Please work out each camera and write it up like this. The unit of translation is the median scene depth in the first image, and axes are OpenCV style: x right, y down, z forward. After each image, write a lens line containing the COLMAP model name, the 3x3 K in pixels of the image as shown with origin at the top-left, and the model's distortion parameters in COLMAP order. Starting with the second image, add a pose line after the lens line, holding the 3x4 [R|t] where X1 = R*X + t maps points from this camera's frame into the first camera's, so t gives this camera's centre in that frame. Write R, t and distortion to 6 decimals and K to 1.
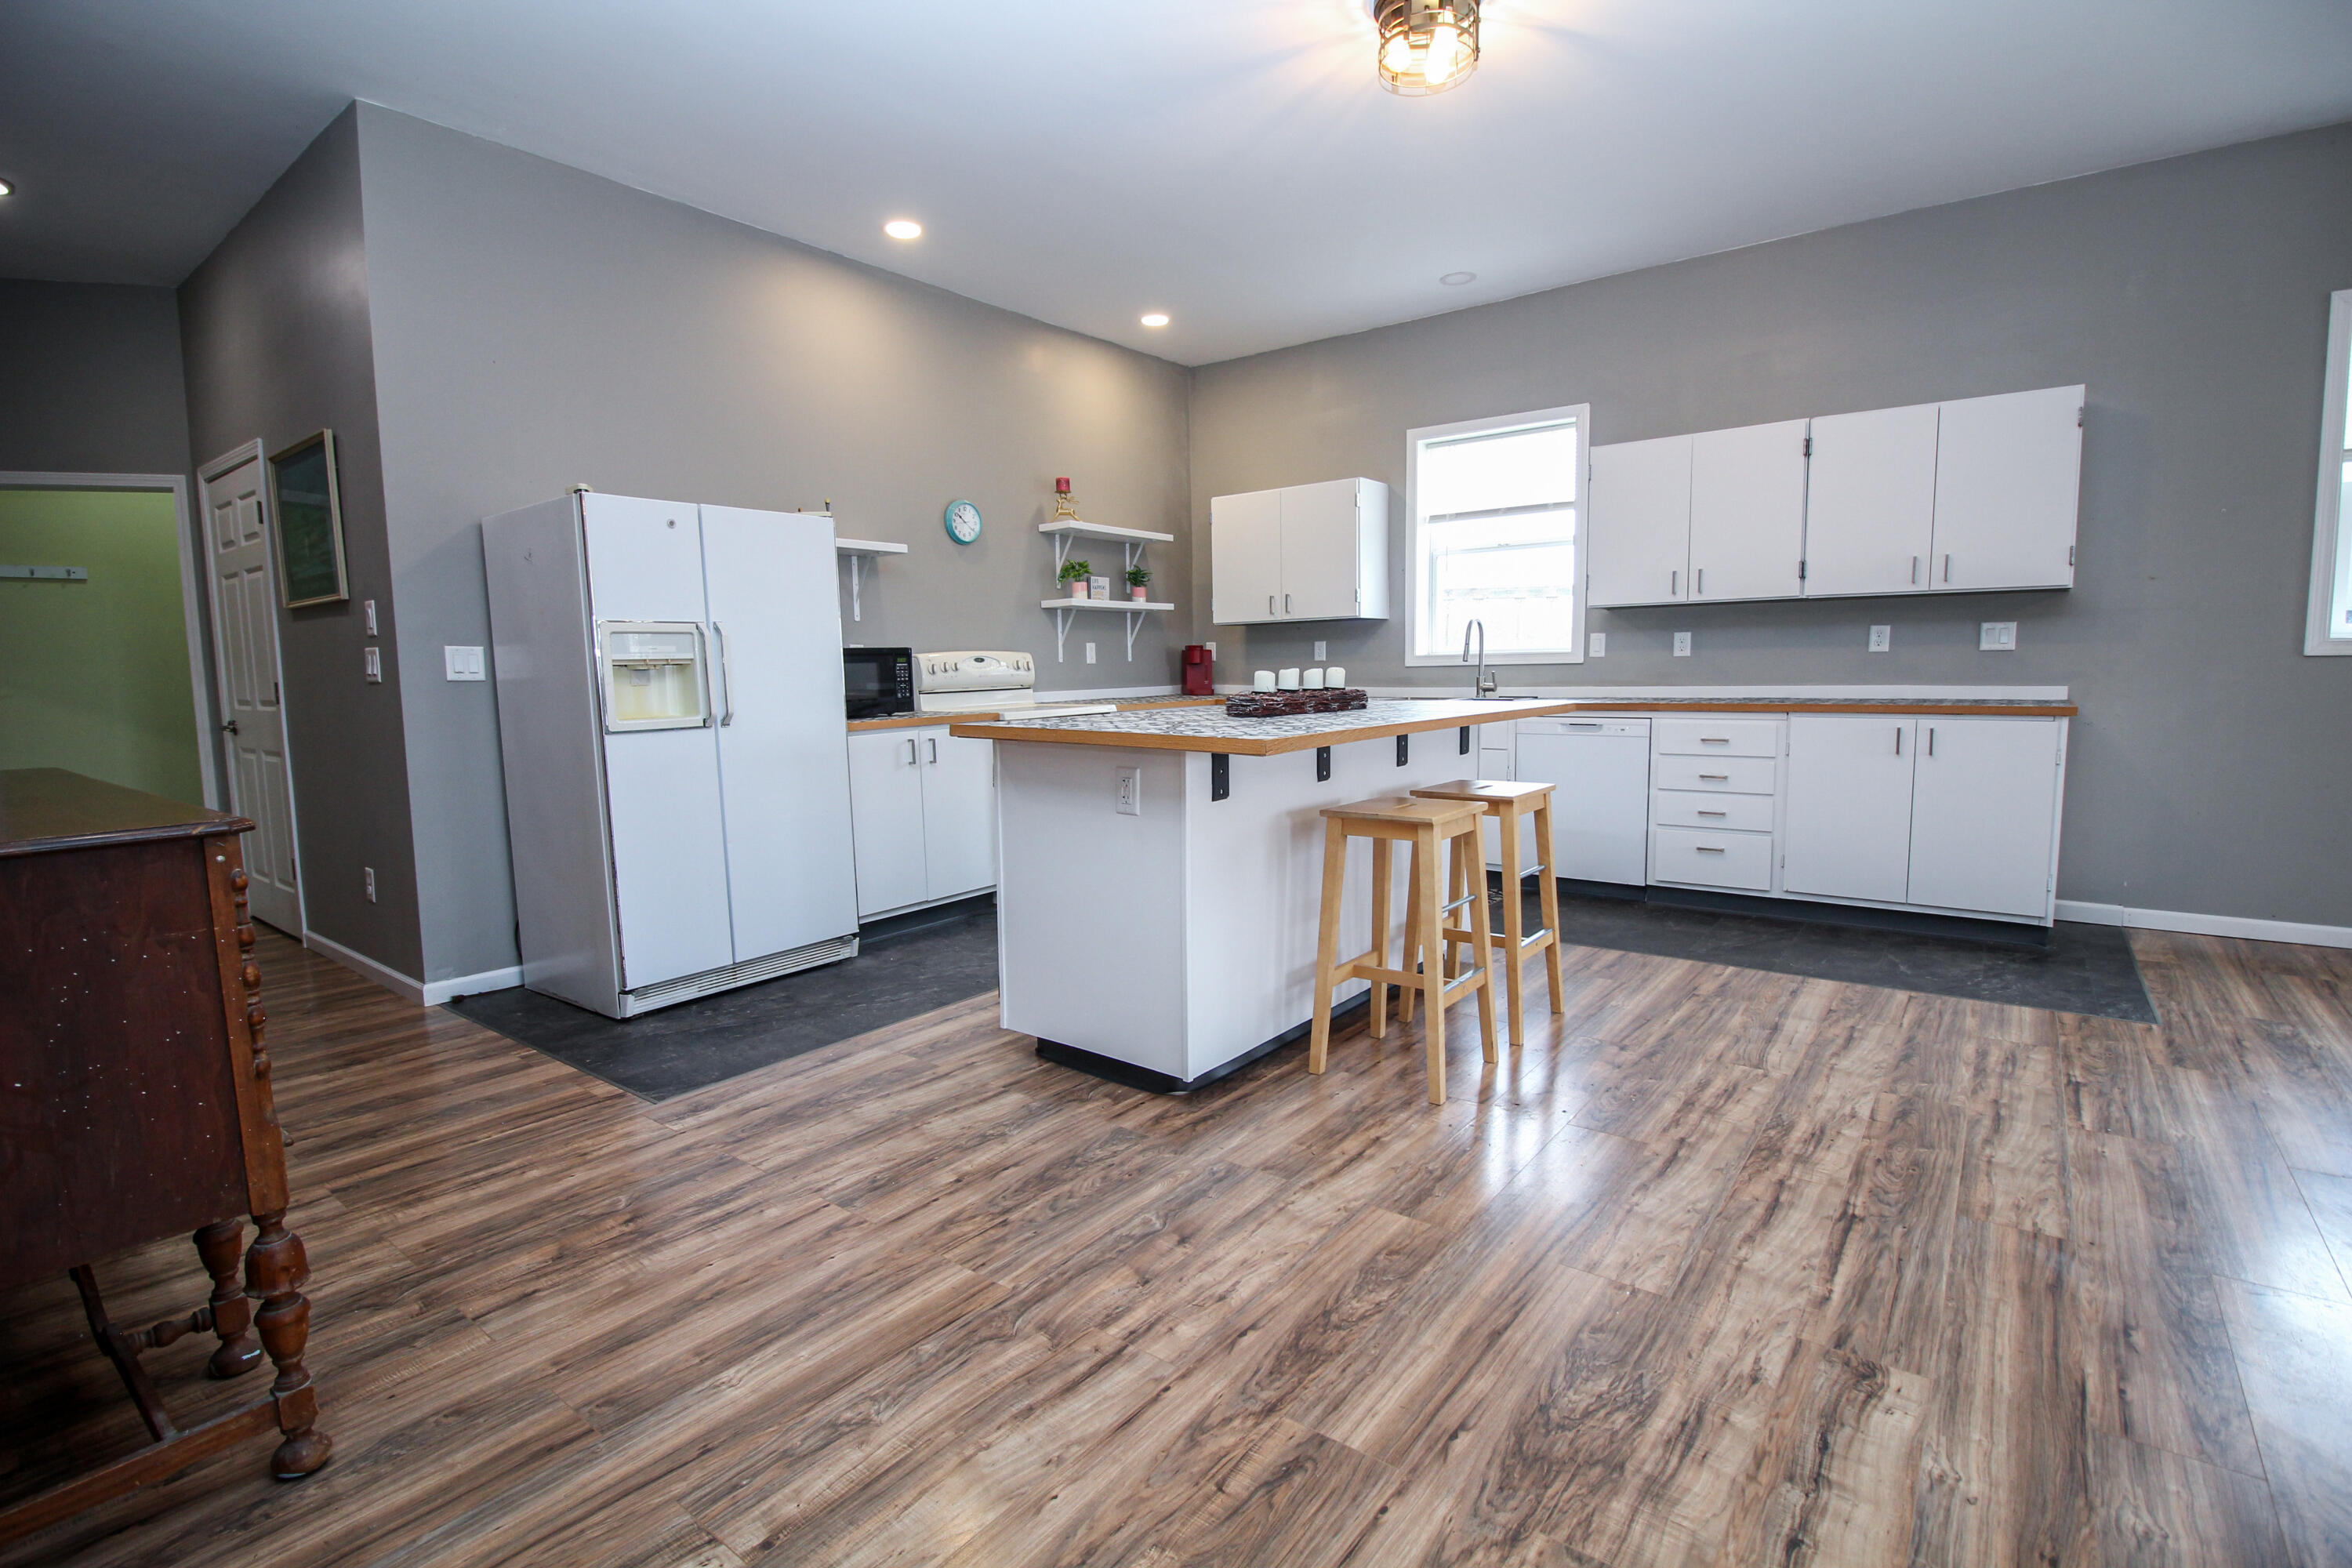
lens RADIAL K [[1099.9, 0, 1185.0], [0, 1099.9, 779.6], [0, 0, 1]] dist [-0.007219, -0.007045]
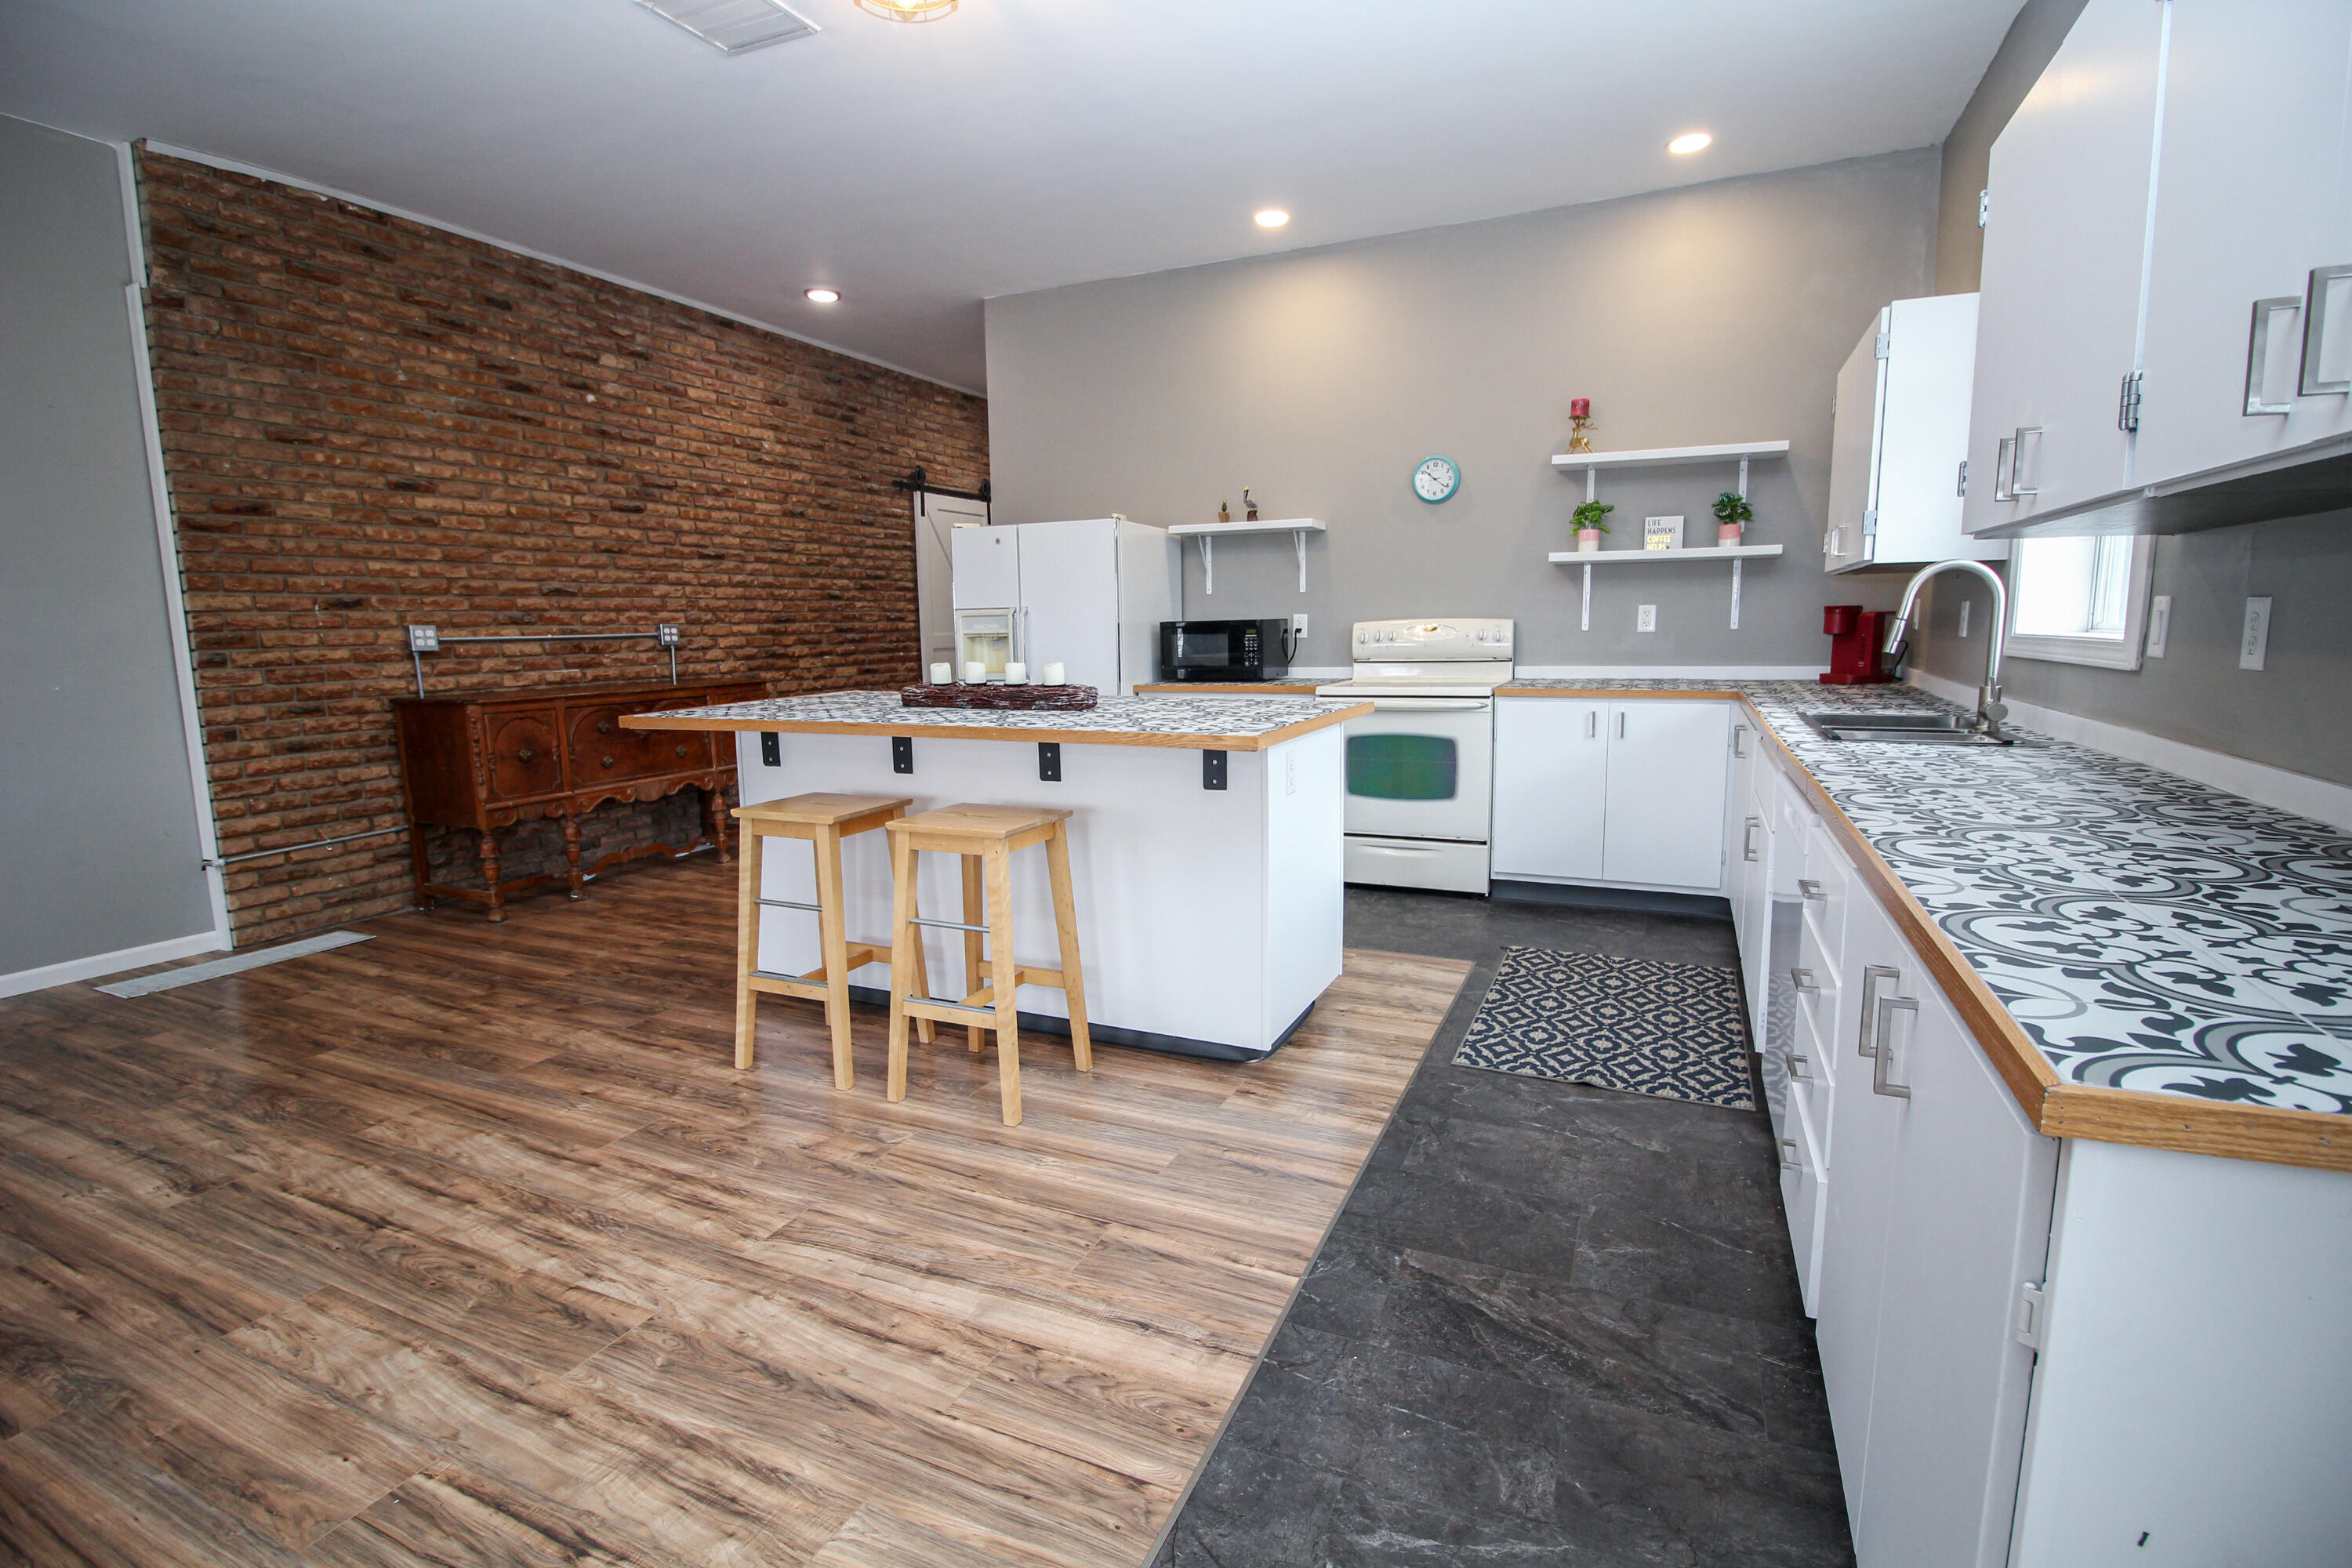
lens RADIAL K [[1099.9, 0, 1184.0], [0, 1099.9, 788.7], [0, 0, 1]] dist [-0.007219, -0.007045]
pose [[0.224002, 0.161369, -0.961136, 1.195535], [-0.089739, 0.985422, 0.144532, -0.160004], [0.970448, 0.053876, 0.235217, 1.030590]]
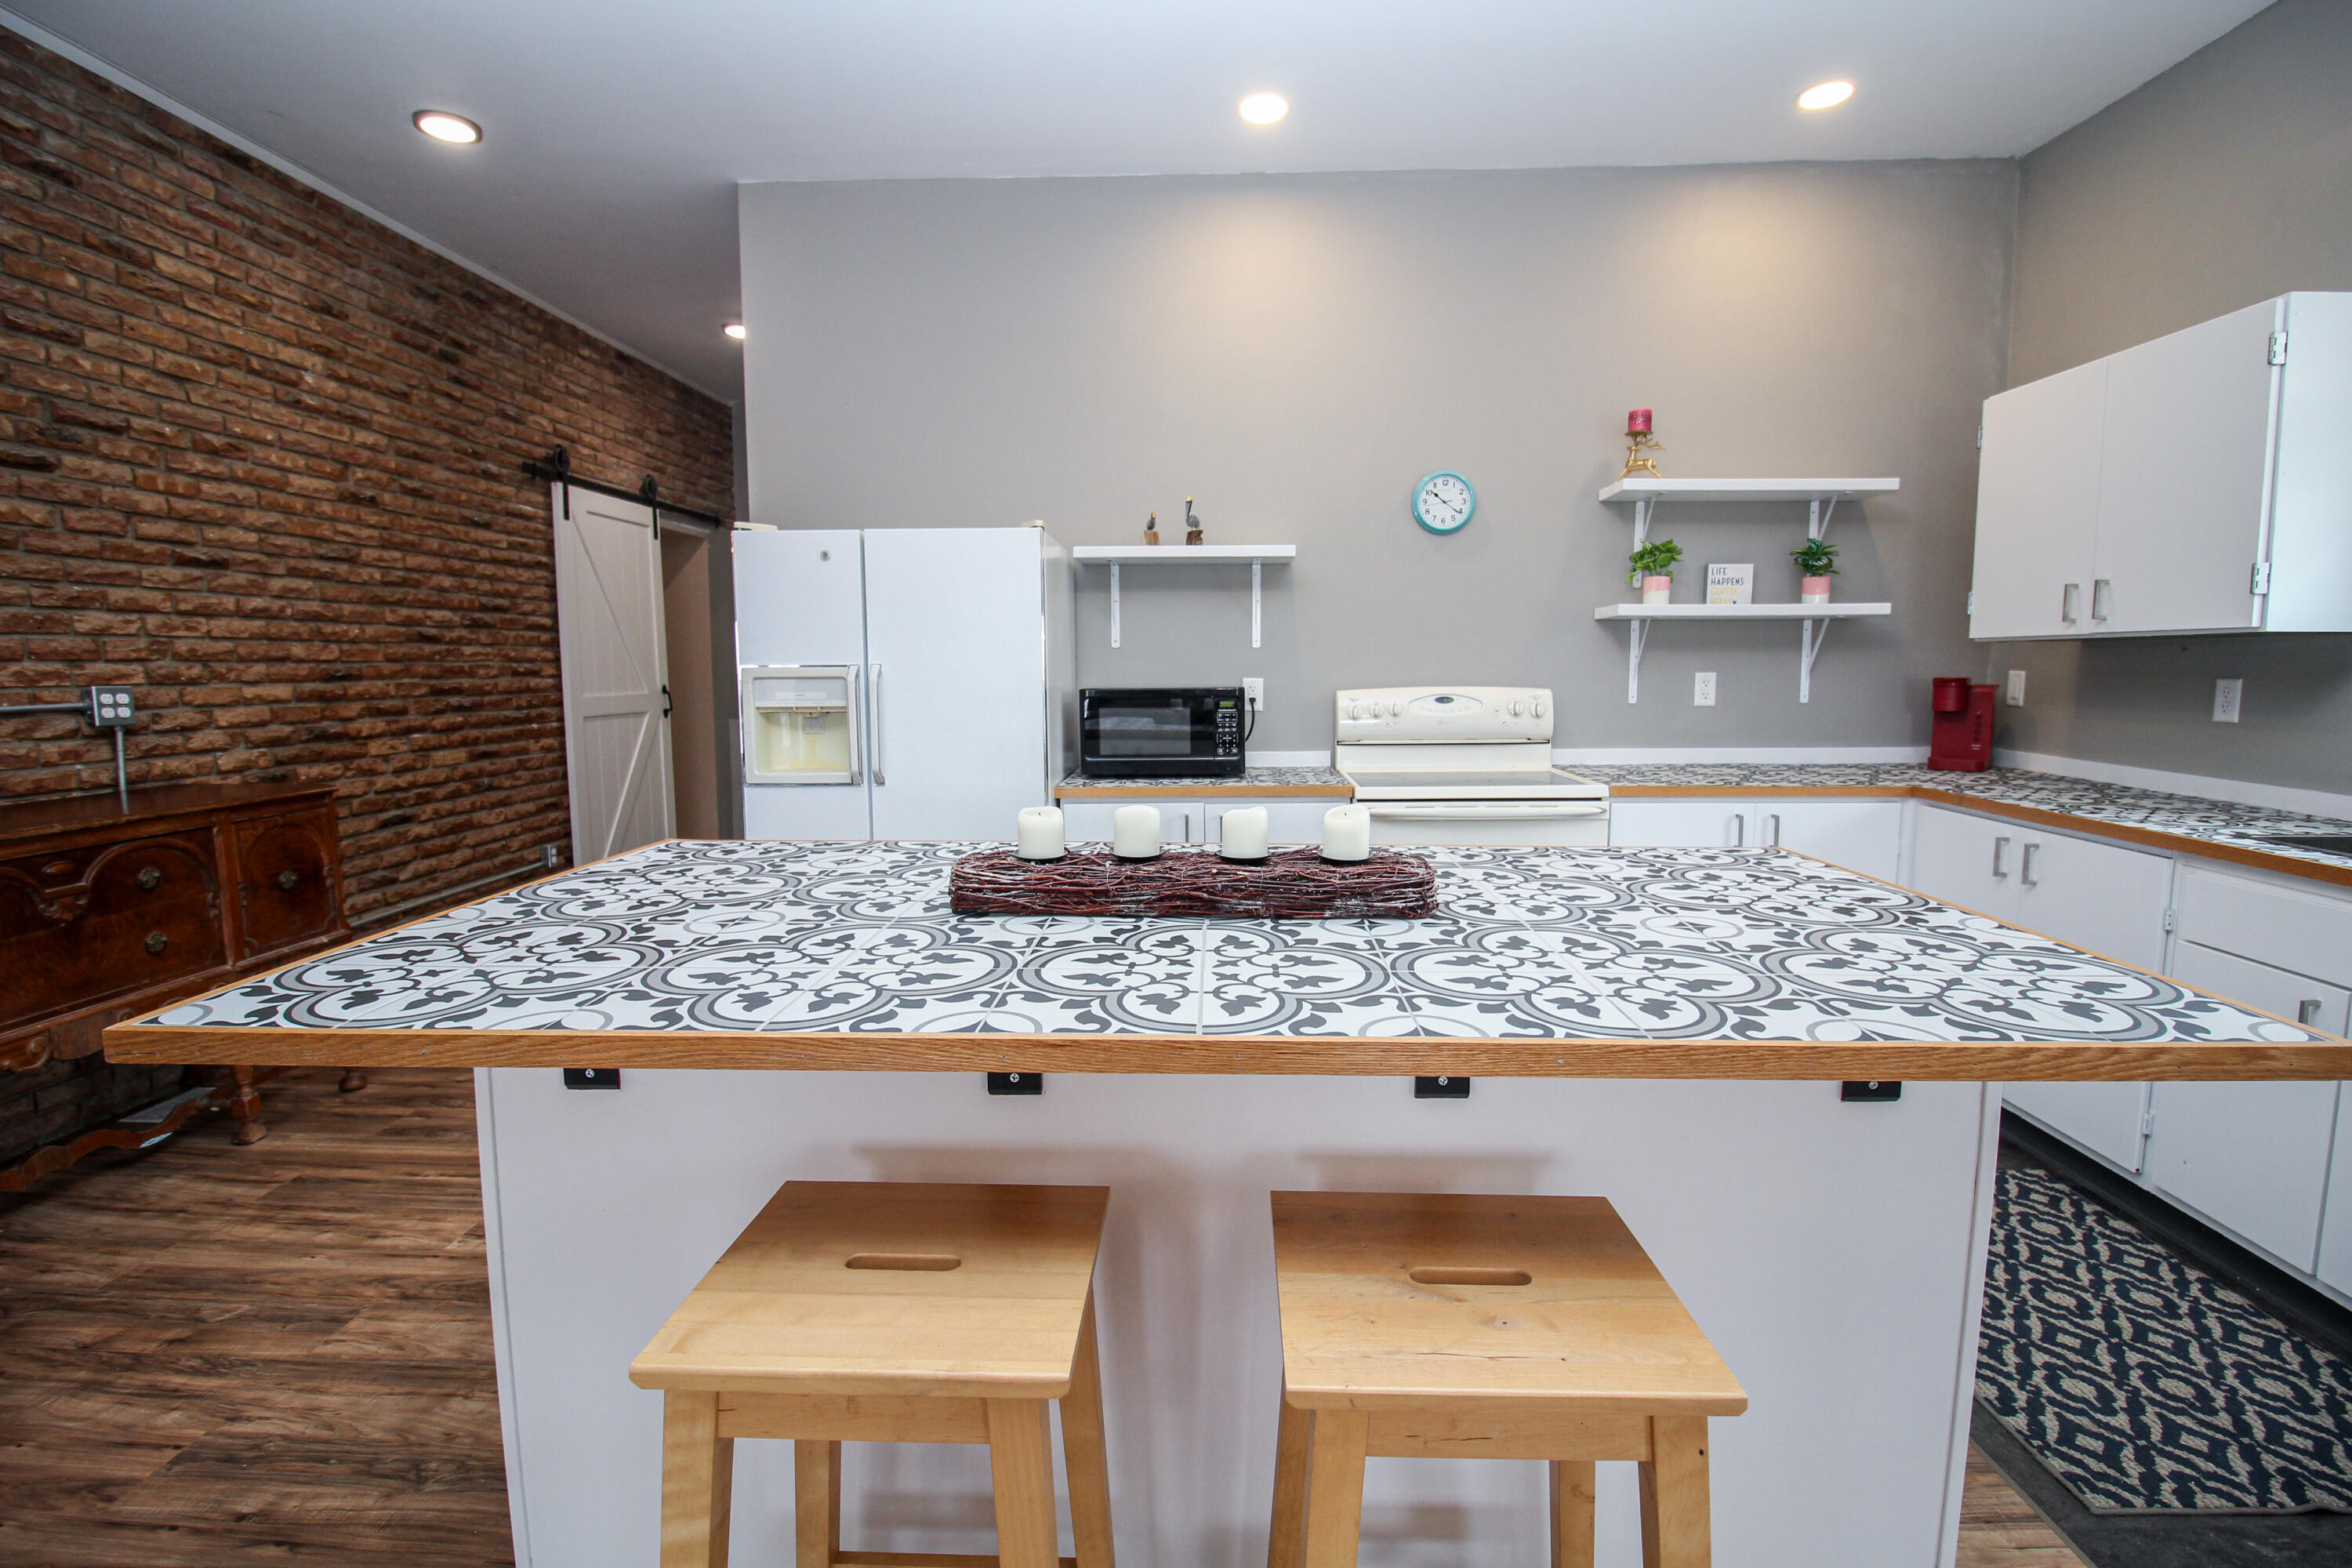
lens RADIAL K [[1099.9, 0, 1180.9], [0, 1099.9, 773.9], [0, 0, 1]] dist [-0.007219, -0.007045]
pose [[0.577687, 0.097886, -0.810368, 0.494854], [-0.091771, 0.994278, 0.054680, -0.149671], [0.811083, 0.042780, 0.583364, 0.815201]]
